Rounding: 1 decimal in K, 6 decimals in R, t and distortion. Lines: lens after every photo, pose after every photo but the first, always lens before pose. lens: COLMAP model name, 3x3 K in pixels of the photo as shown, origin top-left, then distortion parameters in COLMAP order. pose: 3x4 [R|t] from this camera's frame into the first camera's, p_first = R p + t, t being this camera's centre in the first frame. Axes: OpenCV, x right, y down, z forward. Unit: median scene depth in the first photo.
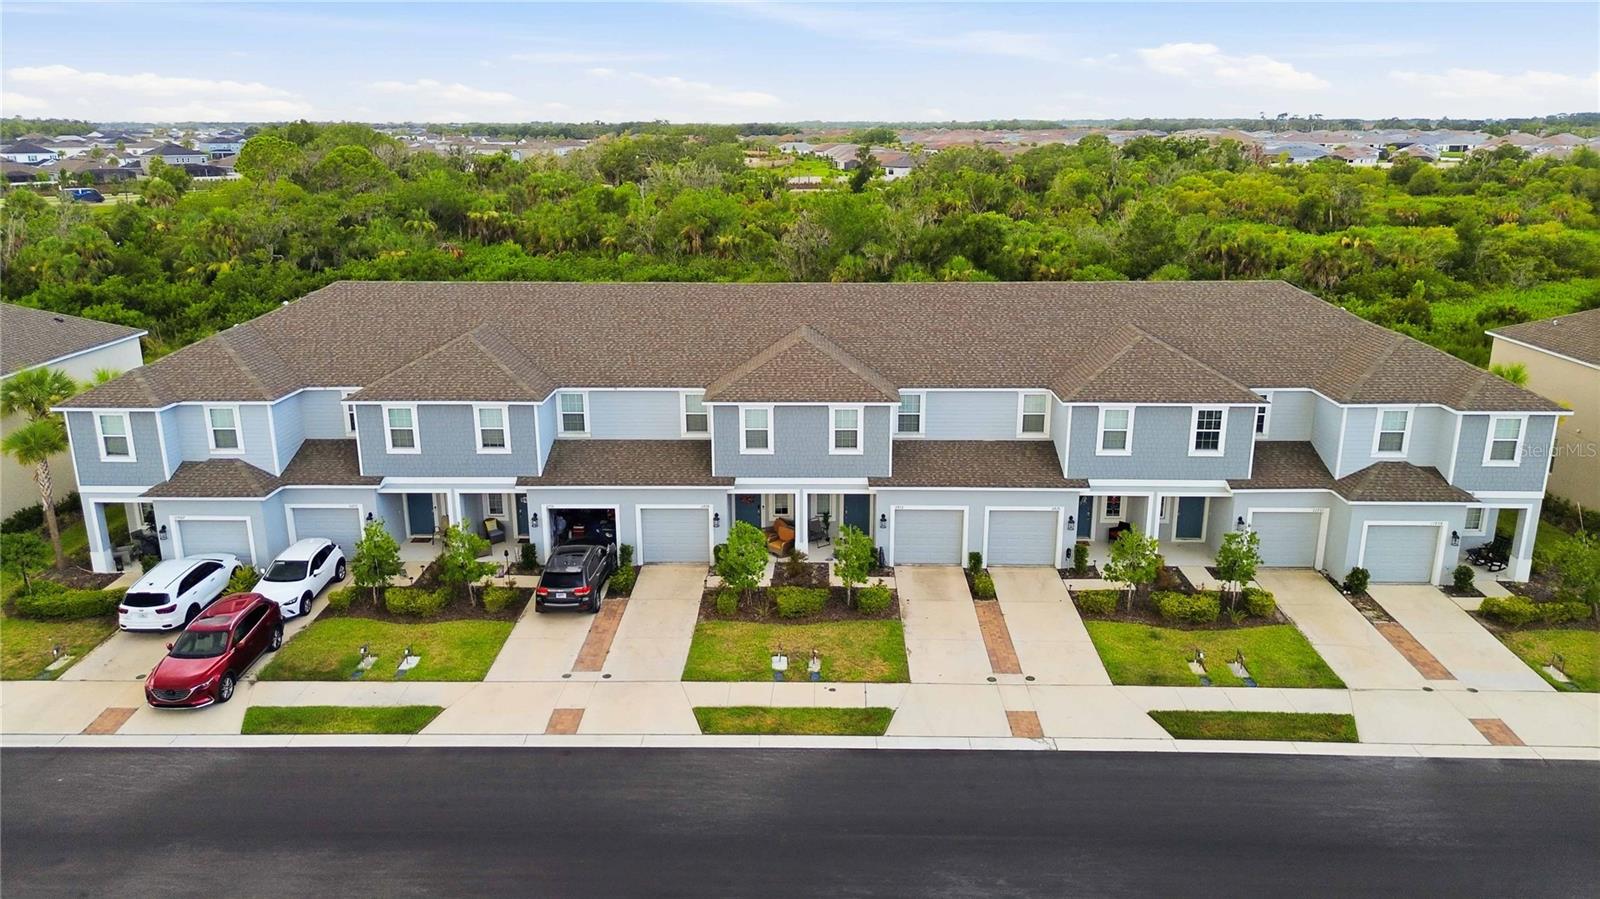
lens RADIAL K [[1139.1, 0, 791.9], [0, 1139.1, 452.5], [0, 0, 1]] dist [0.067167, -0.067486]
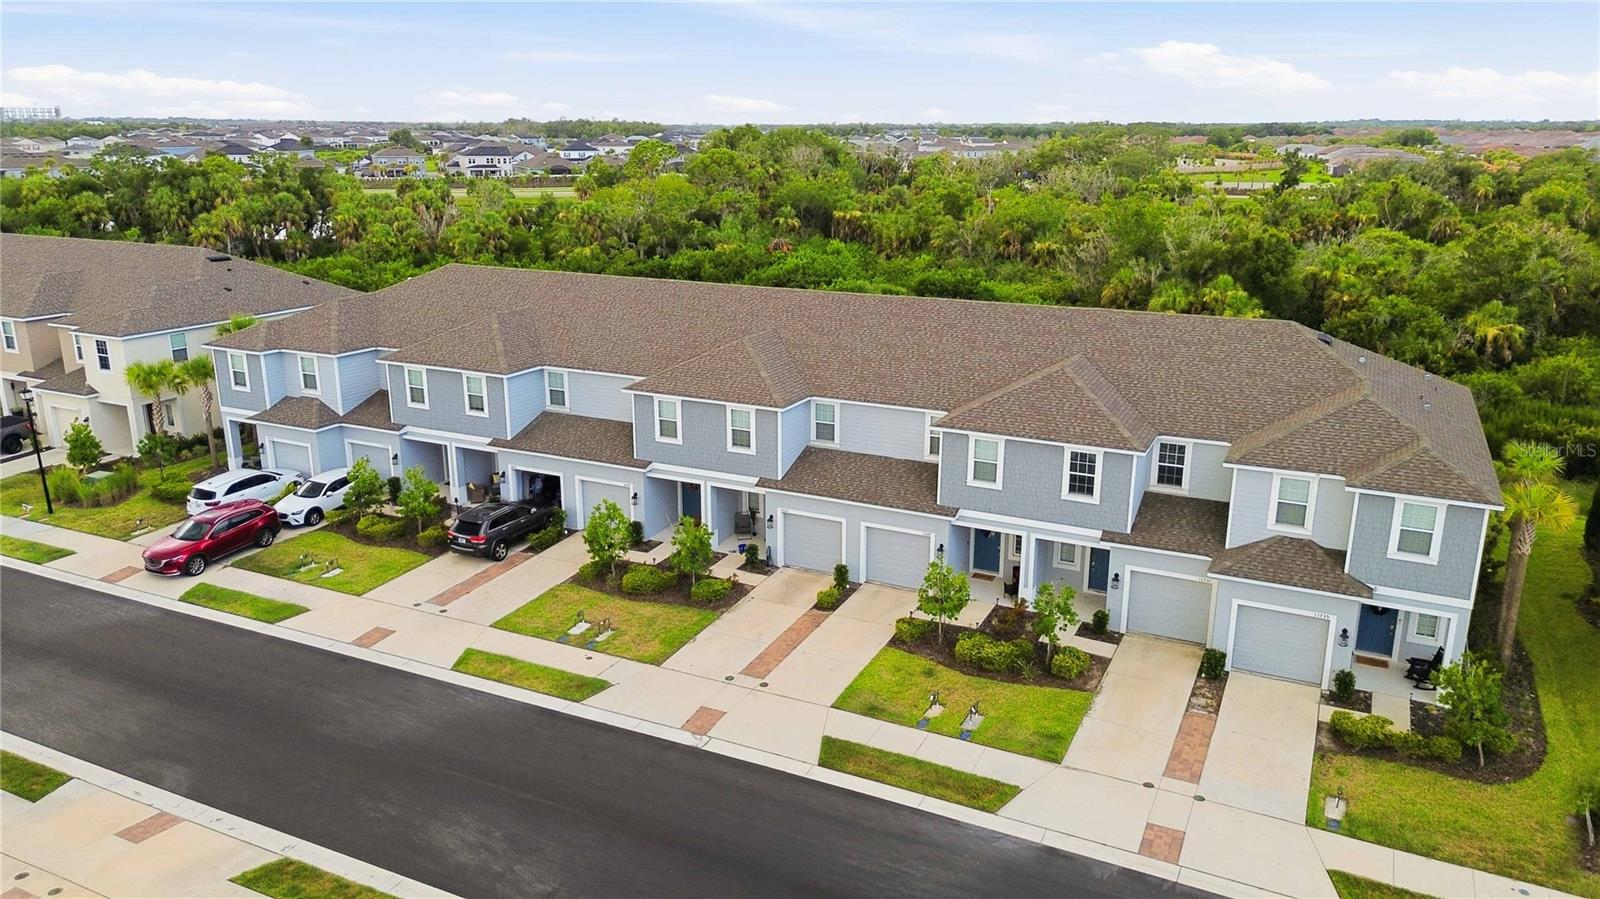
lens RADIAL K [[1139.1, 0, 791.9], [0, 1139.1, 452.5], [0, 0, 1]] dist [0.067167, -0.067486]
pose [[0.906272, 0.120976, -0.405013, 0.516594], [-0.121036, 0.992319, 0.025568, -0.031364], [0.404995, 0.025850, 0.913954, 0.061766]]
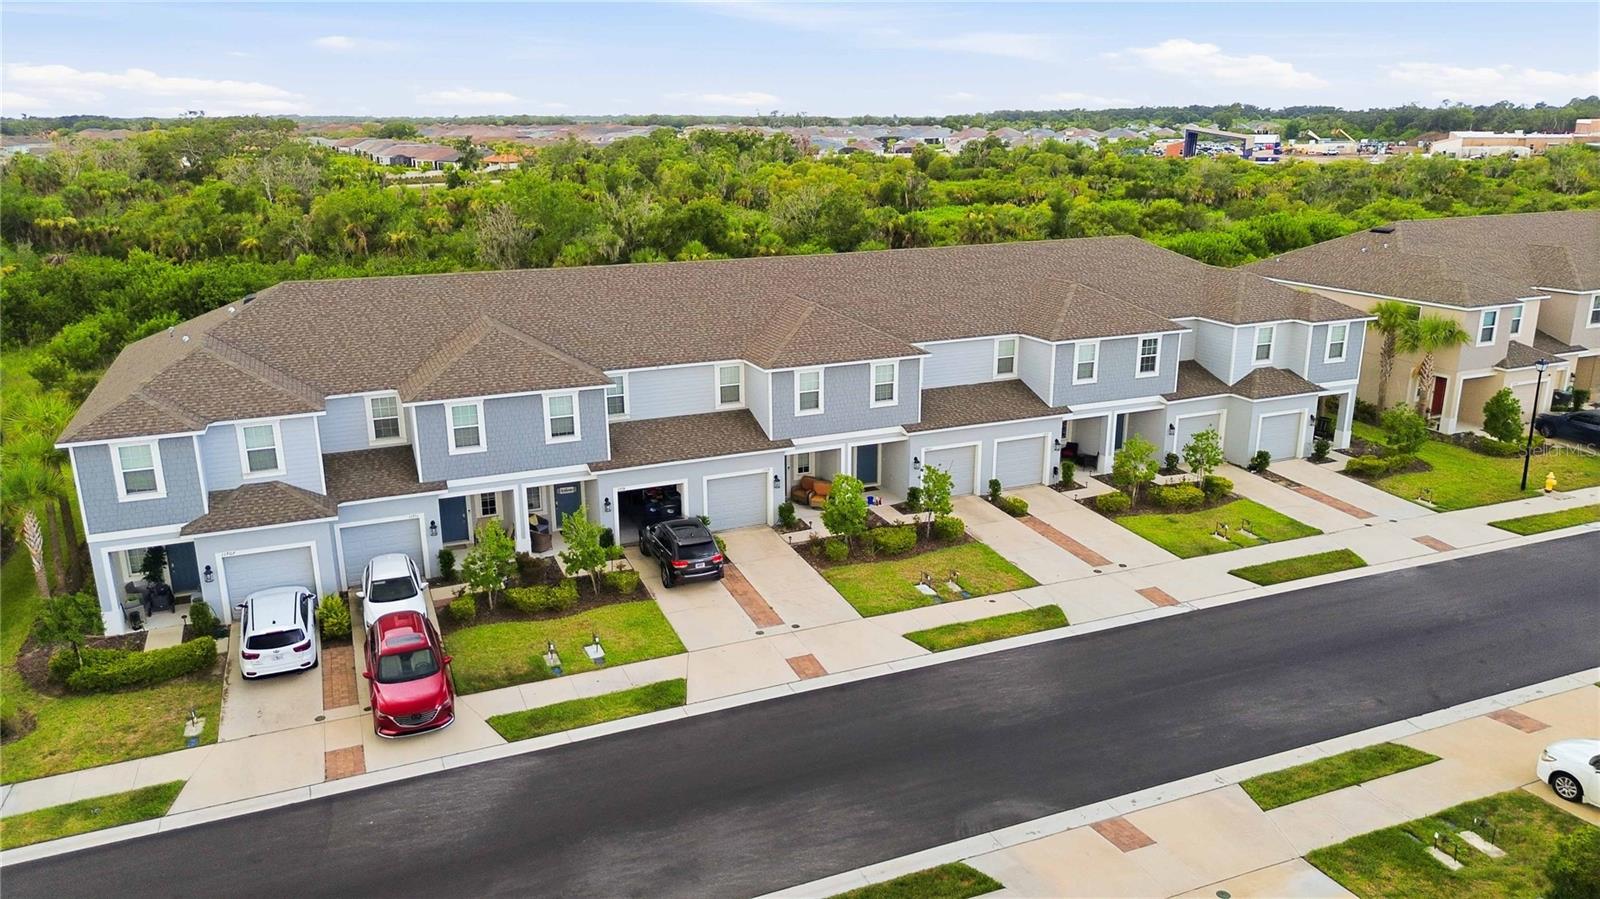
lens RADIAL K [[1139.1, 0, 791.9], [0, 1139.1, 452.5], [0, 0, 1]] dist [0.067167, -0.067486]
pose [[0.913230, -0.117553, 0.390118, -0.469889], [0.116327, 0.992848, 0.026860, 0.006088], [-0.390485, 0.020852, 0.920373, 0.024134]]
